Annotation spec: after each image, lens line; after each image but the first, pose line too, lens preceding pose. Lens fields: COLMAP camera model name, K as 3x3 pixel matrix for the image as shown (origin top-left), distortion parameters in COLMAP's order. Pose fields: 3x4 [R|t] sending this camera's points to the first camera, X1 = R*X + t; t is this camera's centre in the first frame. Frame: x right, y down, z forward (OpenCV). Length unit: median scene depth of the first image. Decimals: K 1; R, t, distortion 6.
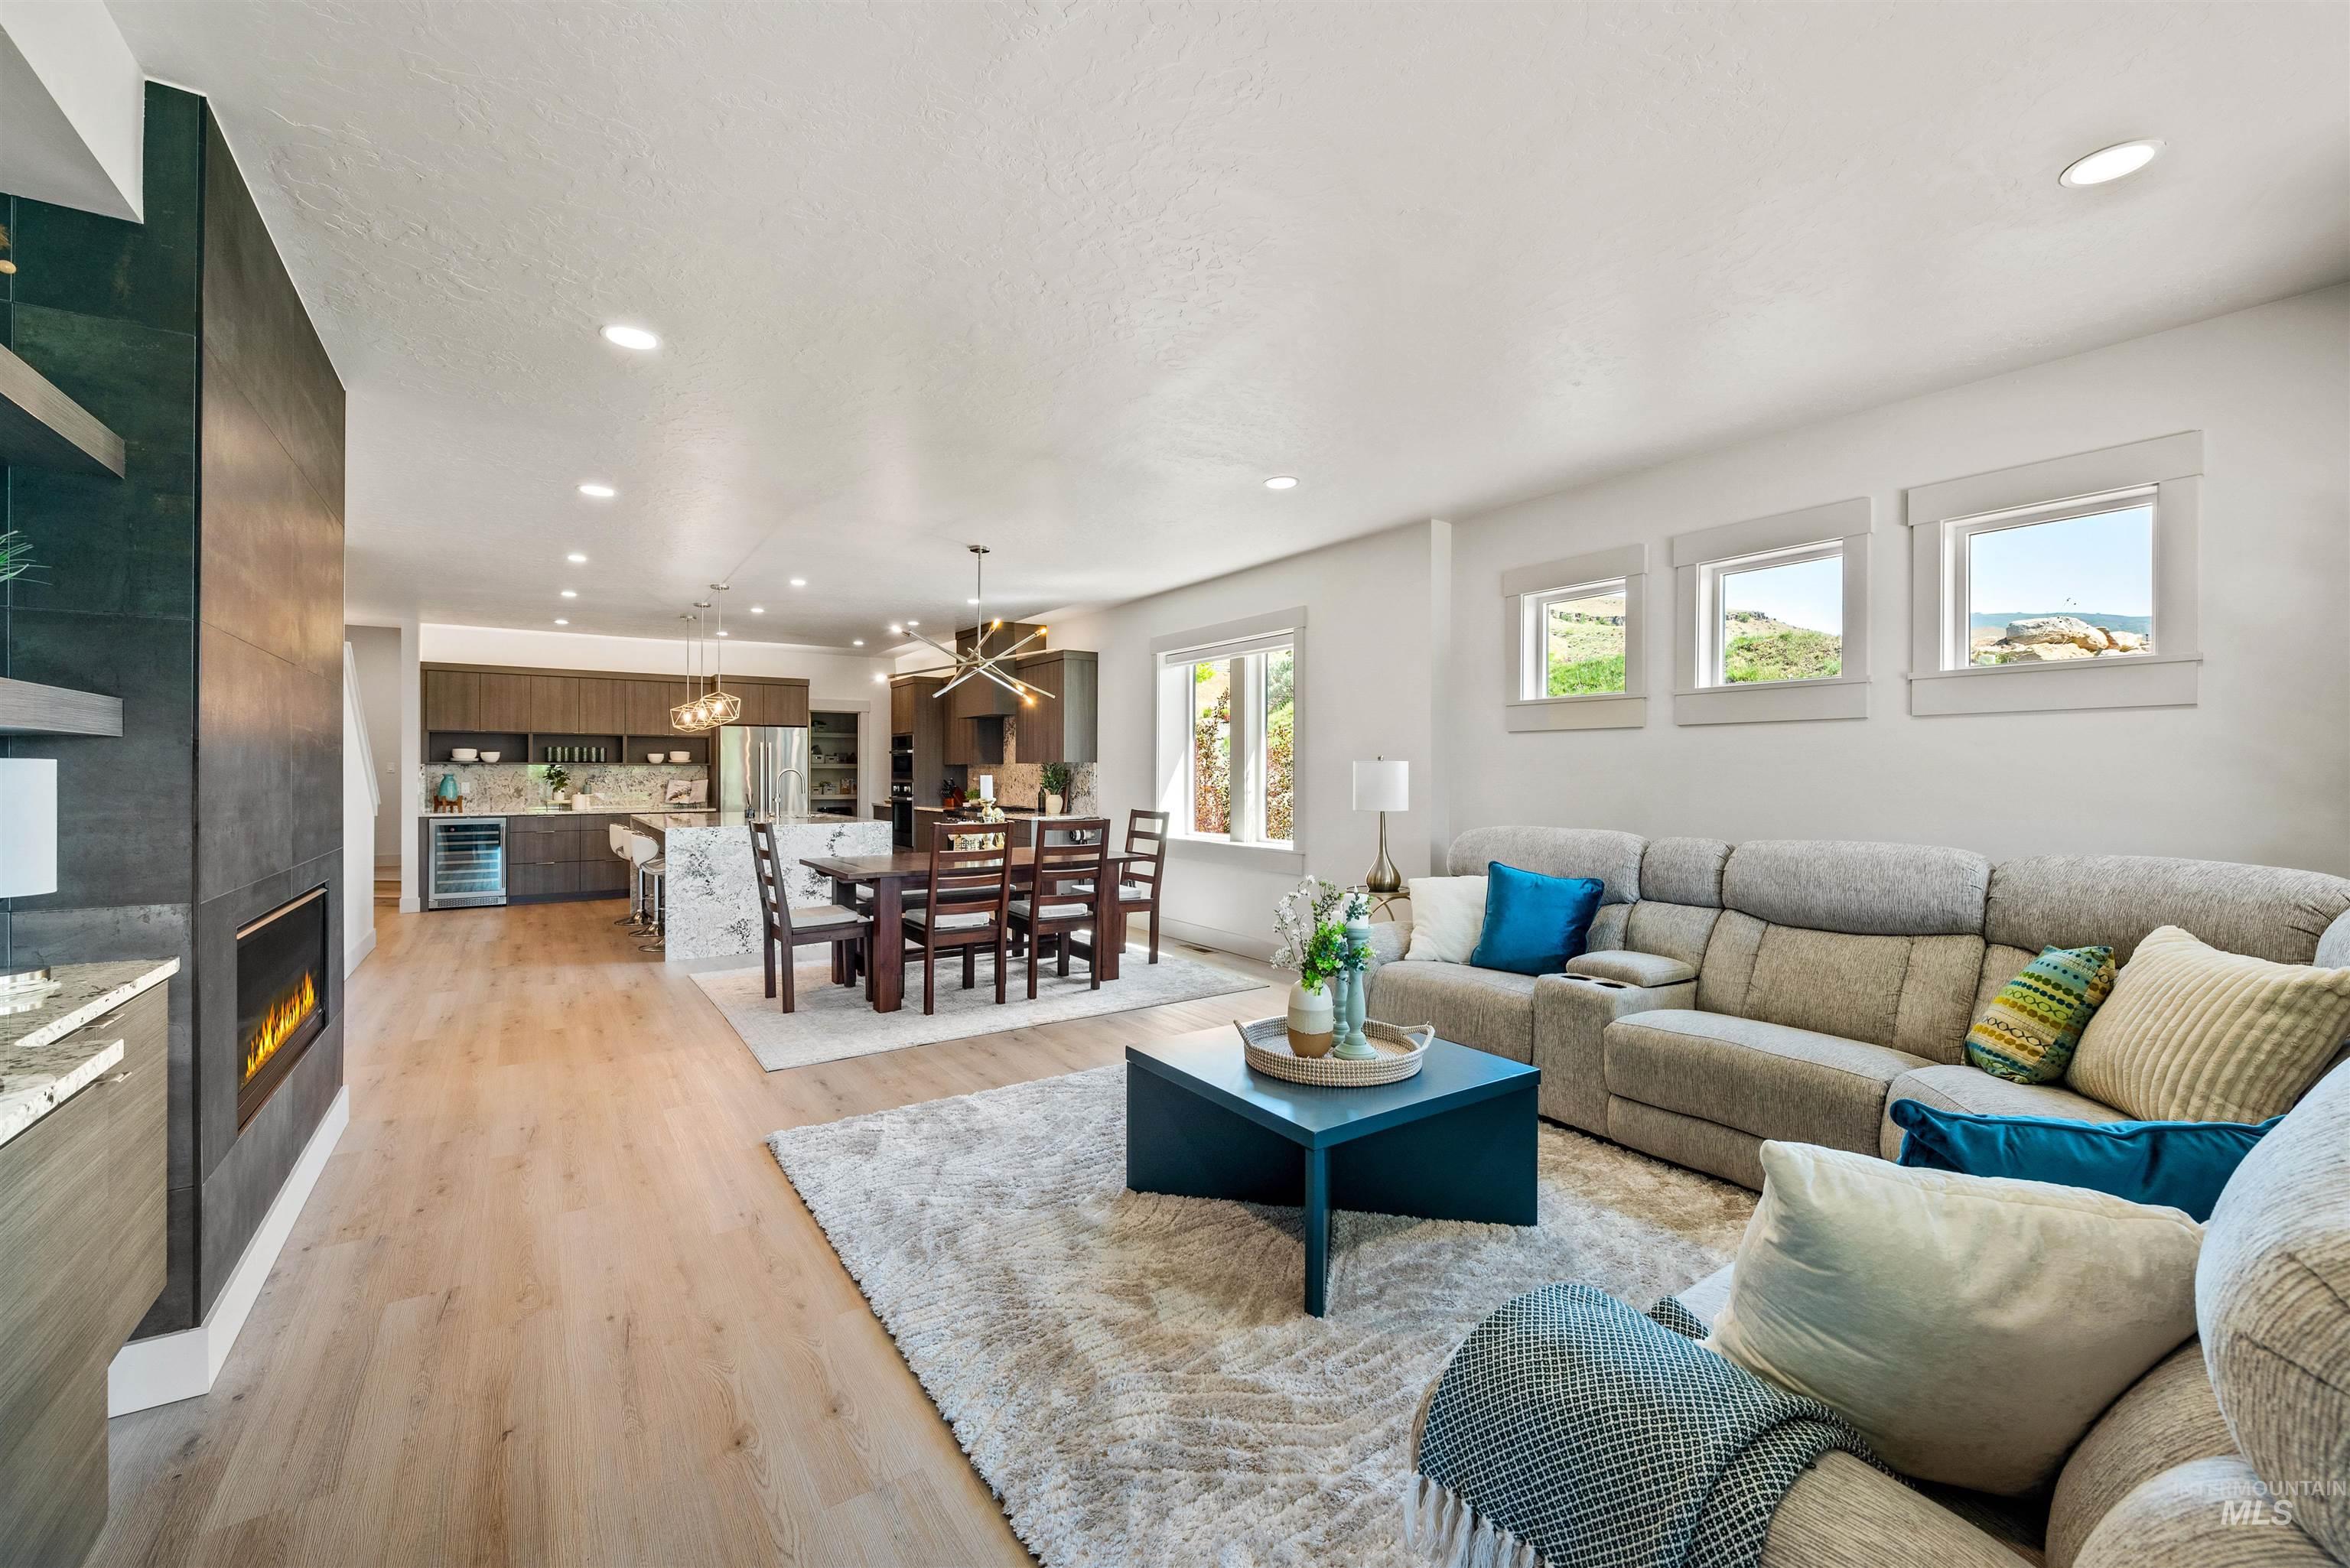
lens RADIAL K [[952.1, 0, 1184.0], [0, 952.1, 769.3], [0, 0, 1]] dist [-0.007405, -0.000198]
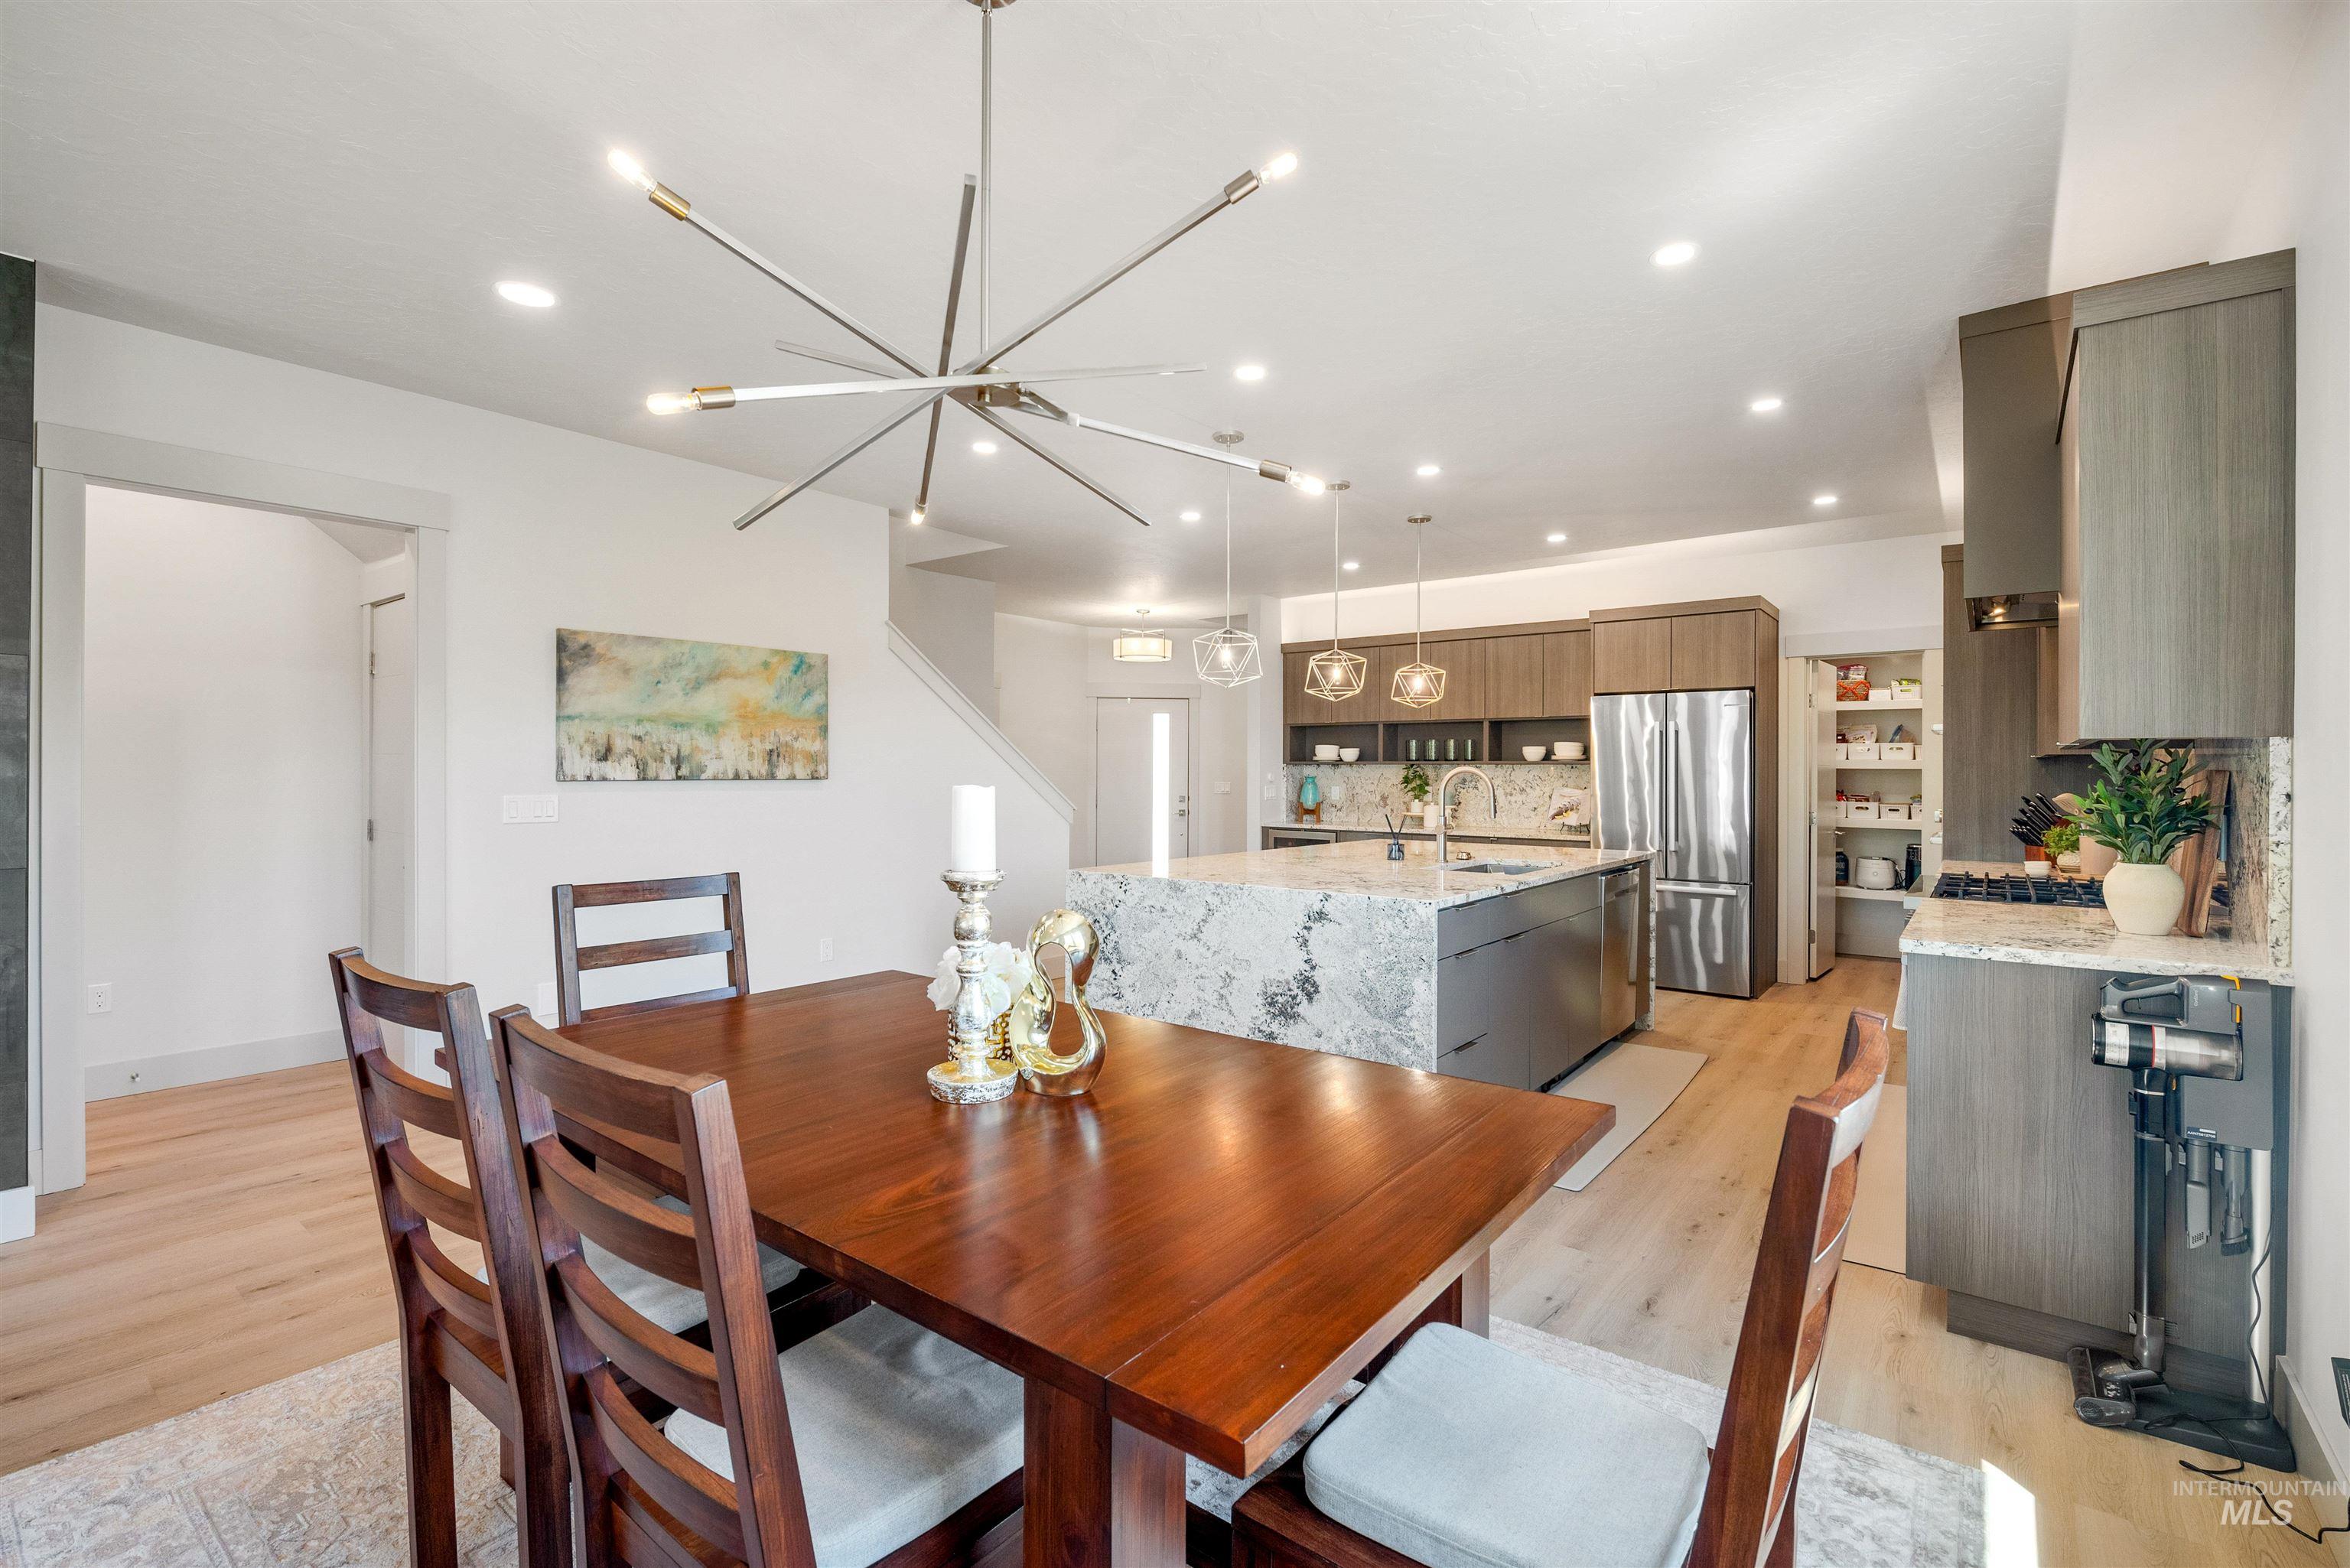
lens RADIAL K [[1037.9, 0, 1165.4], [0, 1037.9, 768.8], [0, 0, 1]] dist [-0.002142, -0.002106]
pose [[0.290467, -0.002410, -0.956882, 0.055475], [-0.002011, 0.999993, -0.003129, 0.001629], [0.956883, 0.002833, 0.290461, 0.604175]]
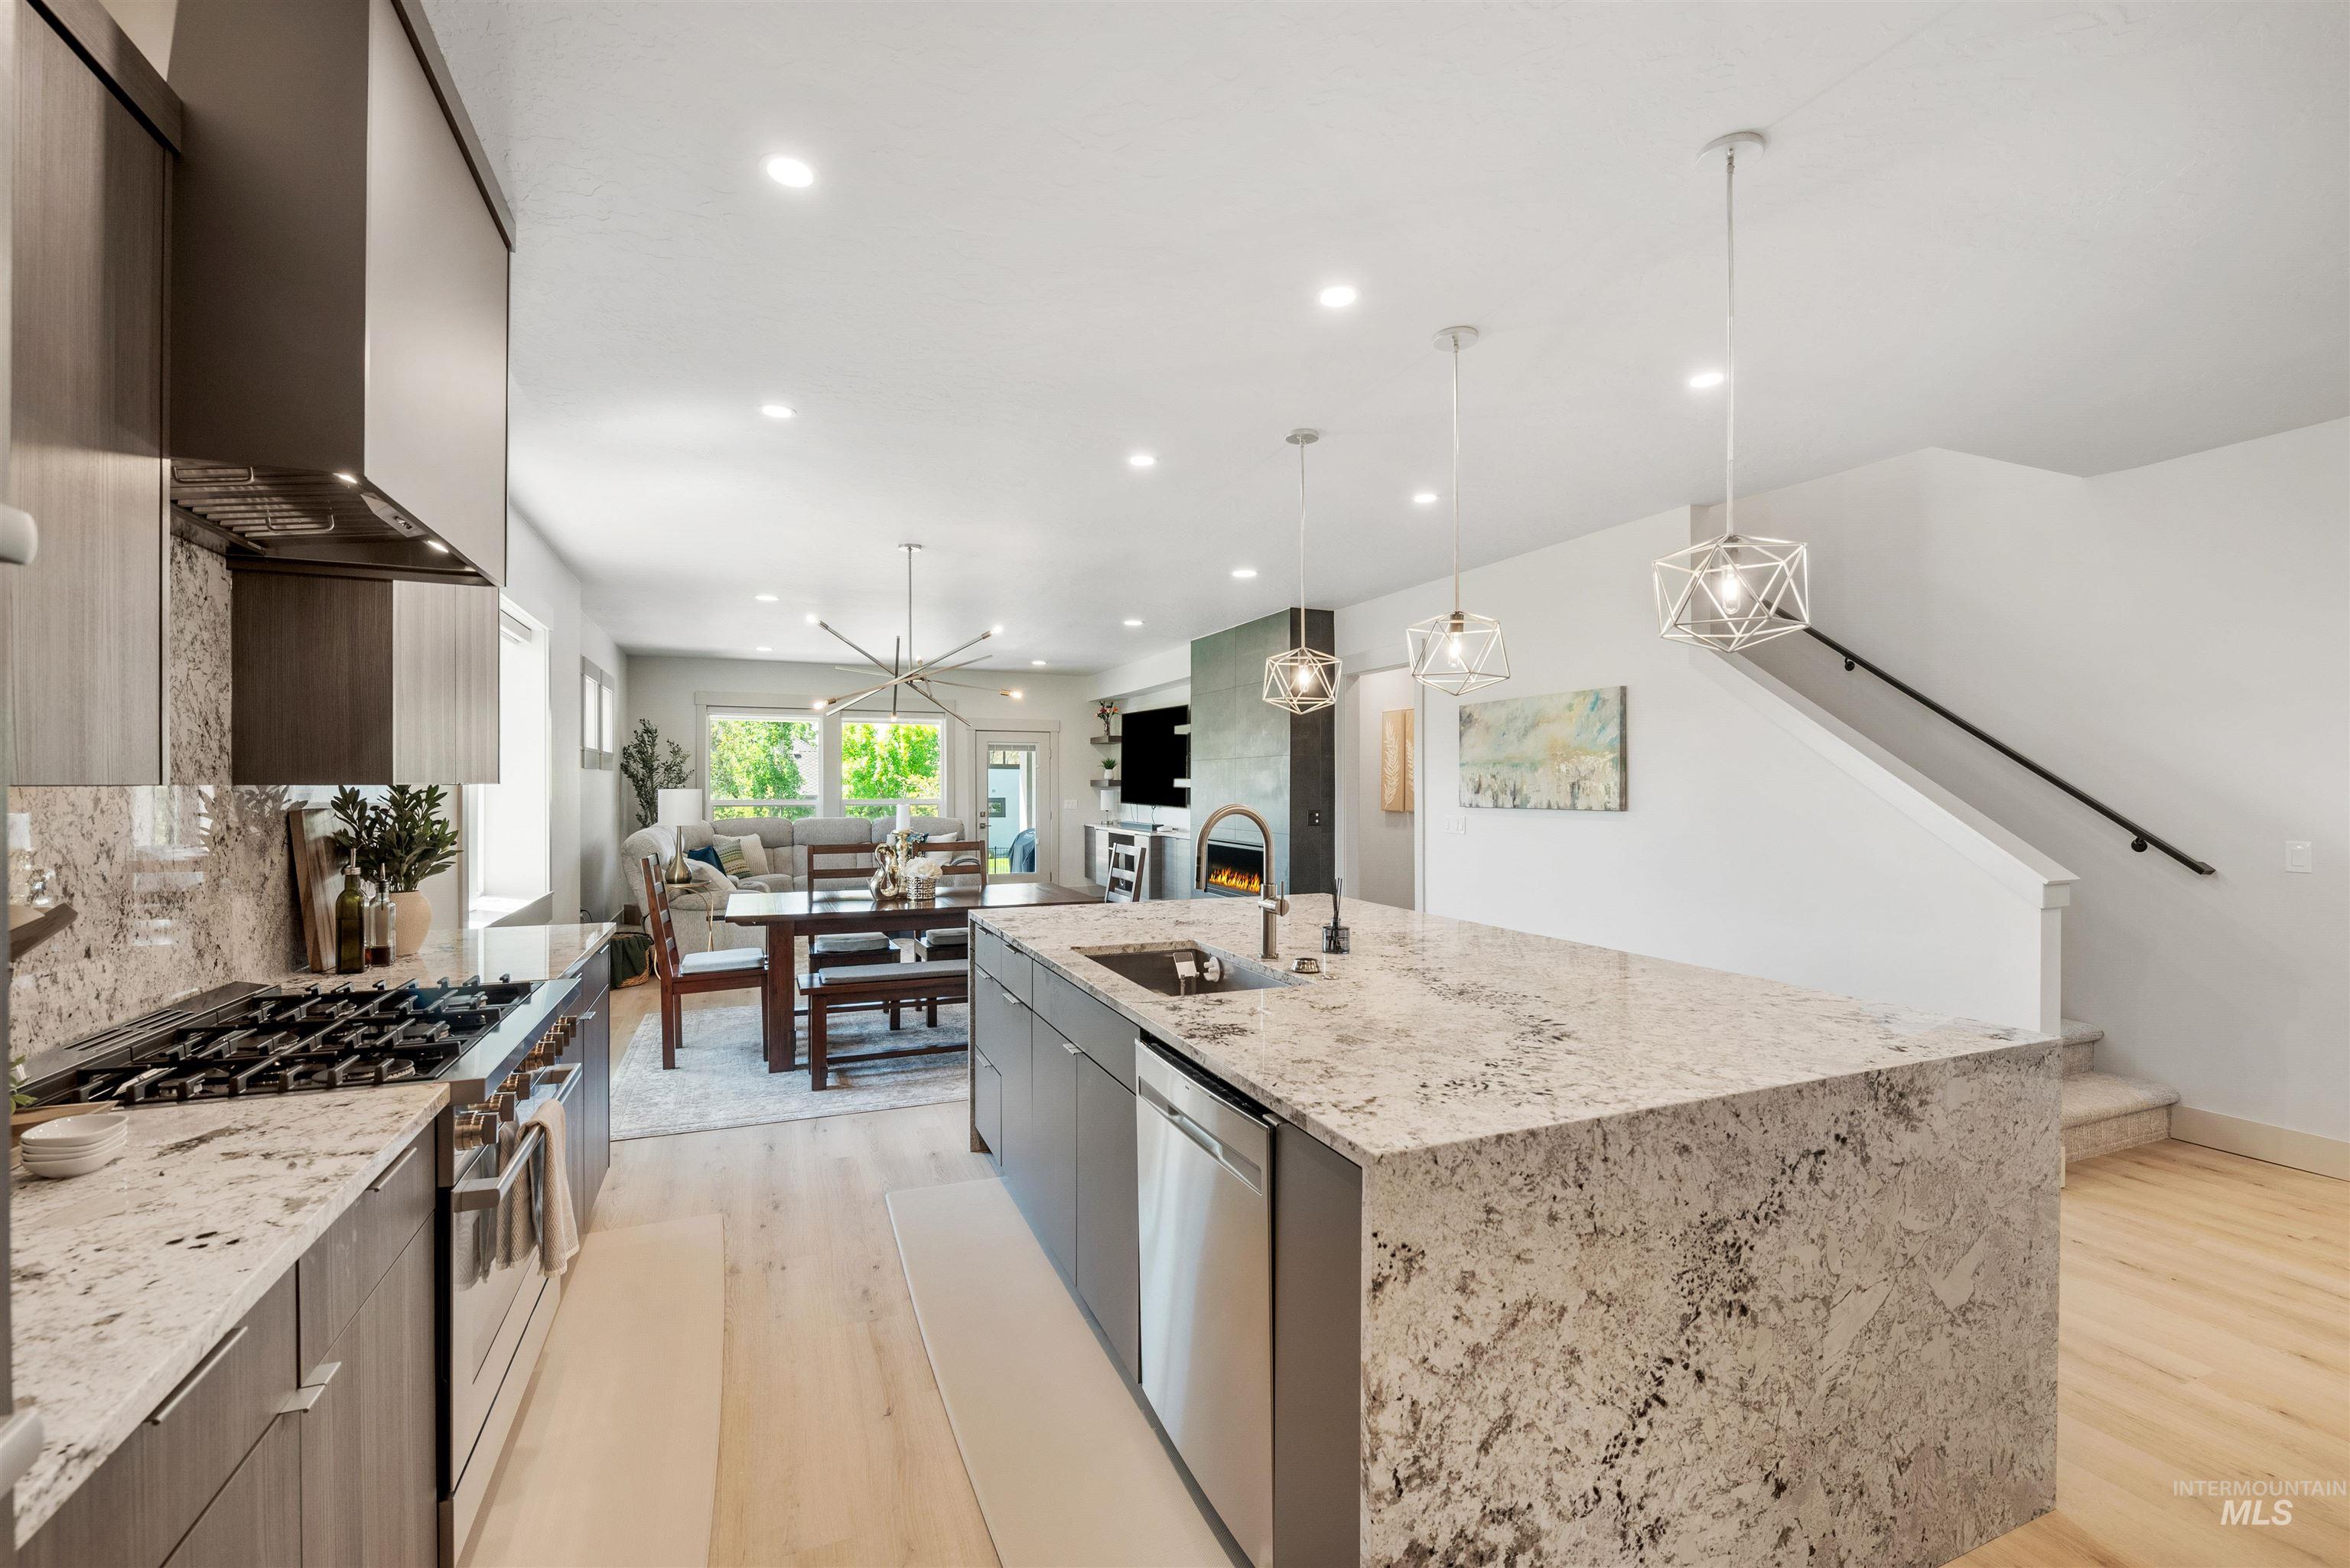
lens RADIAL K [[992.4, 0, 1185.1], [0, 992.4, 788.4], [0, 0, 1]] dist [-0.003869, -0.000845]
pose [[-0.979846, -0.002051, 0.199742, -0.408337], [-0.002045, 0.999998, 0.000235, -0.005911], [-0.199742, -0.000179, -0.979849, 1.160711]]
